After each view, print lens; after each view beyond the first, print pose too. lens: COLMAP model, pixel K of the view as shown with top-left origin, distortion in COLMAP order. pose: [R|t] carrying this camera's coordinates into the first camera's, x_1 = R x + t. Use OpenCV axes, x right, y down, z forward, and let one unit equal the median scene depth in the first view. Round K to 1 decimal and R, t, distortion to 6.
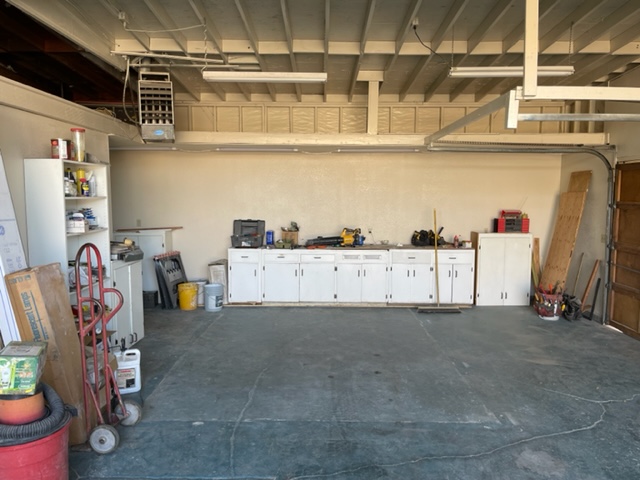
lens RADIAL K [[481.7, 0, 320.2], [0, 481.7, 240.1], [0, 0, 1]] dist [0.019710, -0.006457]
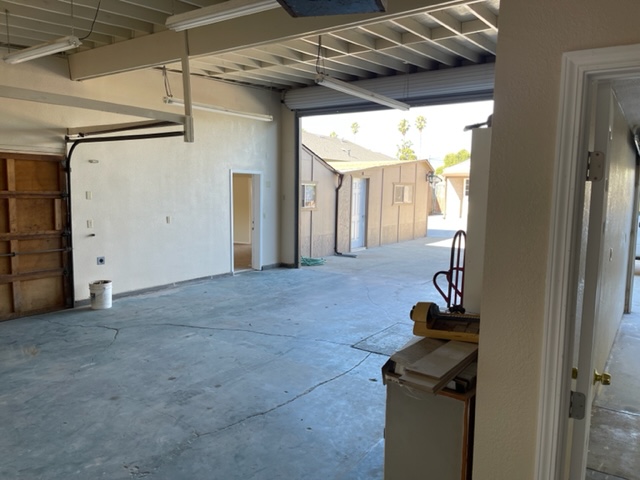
lens RADIAL K [[481.7, 0, 318.6], [0, 481.7, 240.6], [0, 0, 1]] dist [0.019710, -0.006457]
pose [[-0.823726, -0.067101, 0.563004, -0.589594], [0.042804, 0.982779, 0.179758, -0.131618], [-0.565370, 0.172170, -0.806668, 1.486824]]
